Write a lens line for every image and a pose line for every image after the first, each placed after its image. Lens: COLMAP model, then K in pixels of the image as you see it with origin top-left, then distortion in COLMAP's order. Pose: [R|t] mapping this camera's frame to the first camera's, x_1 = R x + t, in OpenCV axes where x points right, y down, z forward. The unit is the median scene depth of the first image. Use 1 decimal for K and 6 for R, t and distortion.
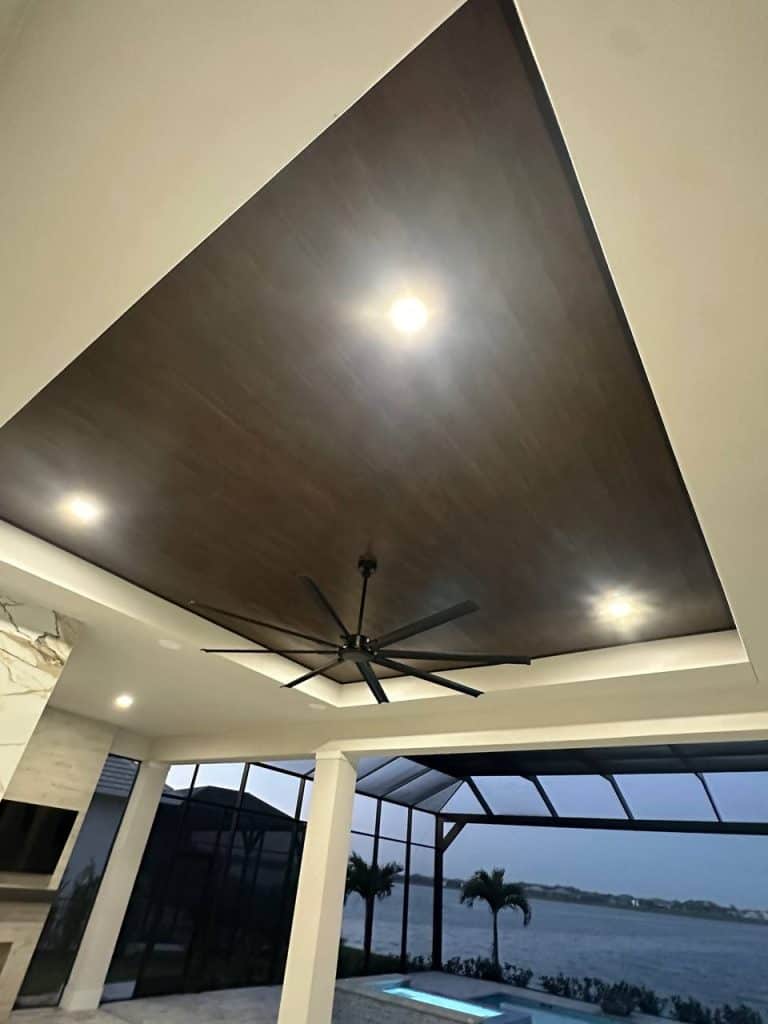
lens RADIAL K [[503.7, 0, 384.0], [0, 503.7, 512.0], [0, 0, 1]] dist [-0.000530, -0.000098]
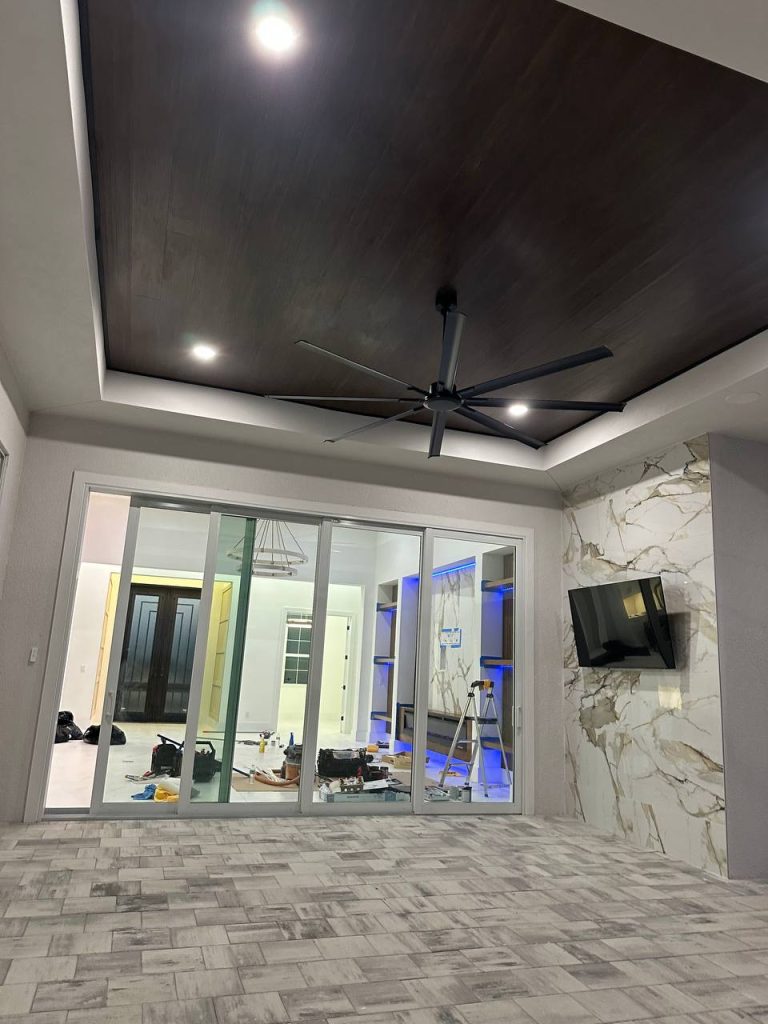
lens RADIAL K [[733.2, 0, 384.0], [0, 733.2, 512.0], [0, 0, 1]] dist [0.004873, 0.001444]
pose [[-0.572344, -0.281869, -0.770047, 0.828855], [0.405038, 0.719338, -0.564356, 0.940064], [0.712999, -0.634903, -0.297541, 0.983716]]
